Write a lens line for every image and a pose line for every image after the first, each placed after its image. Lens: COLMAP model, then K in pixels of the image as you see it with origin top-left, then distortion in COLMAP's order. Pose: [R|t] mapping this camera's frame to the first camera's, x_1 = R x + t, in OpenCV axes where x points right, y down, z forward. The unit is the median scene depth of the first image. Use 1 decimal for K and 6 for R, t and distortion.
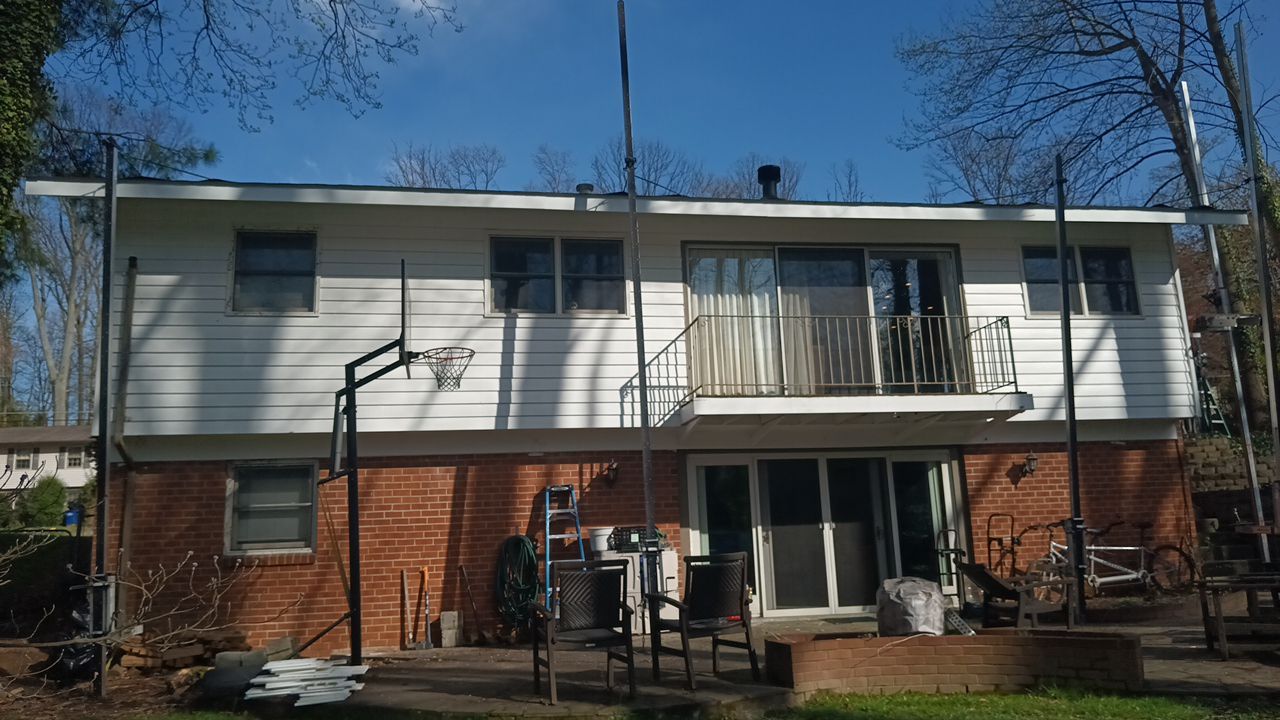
lens RADIAL K [[927.8, 0, 639.6], [0, 927.8, 350.0], [0, 0, 1]] dist [0.041053, -0.082697]
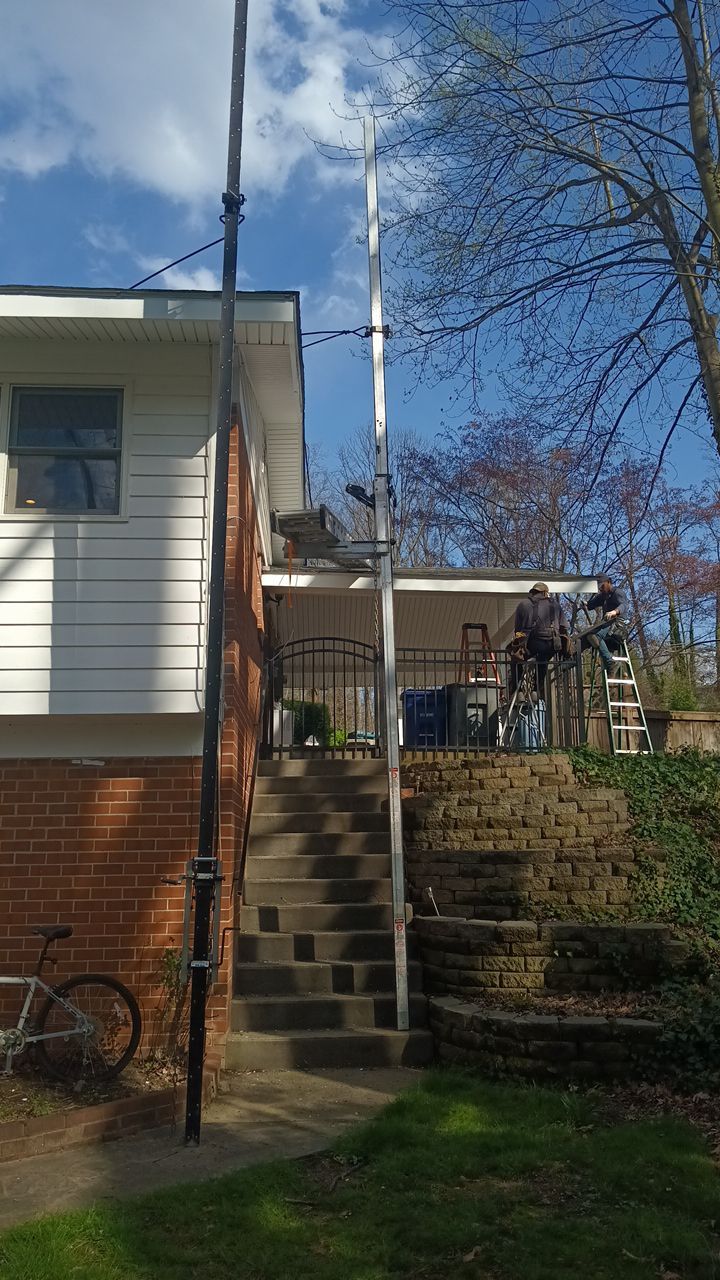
lens RADIAL K [[927.8, 0, 360.0], [0, 927.8, 640.0], [0, 0, 1]] dist [0.041053, -0.082697]
pose [[0.992704, -0.001381, -0.120570, 0.725516], [-0.000538, 0.999874, -0.015879, 0.039679], [0.120576, 0.015828, 0.992578, 0.503085]]
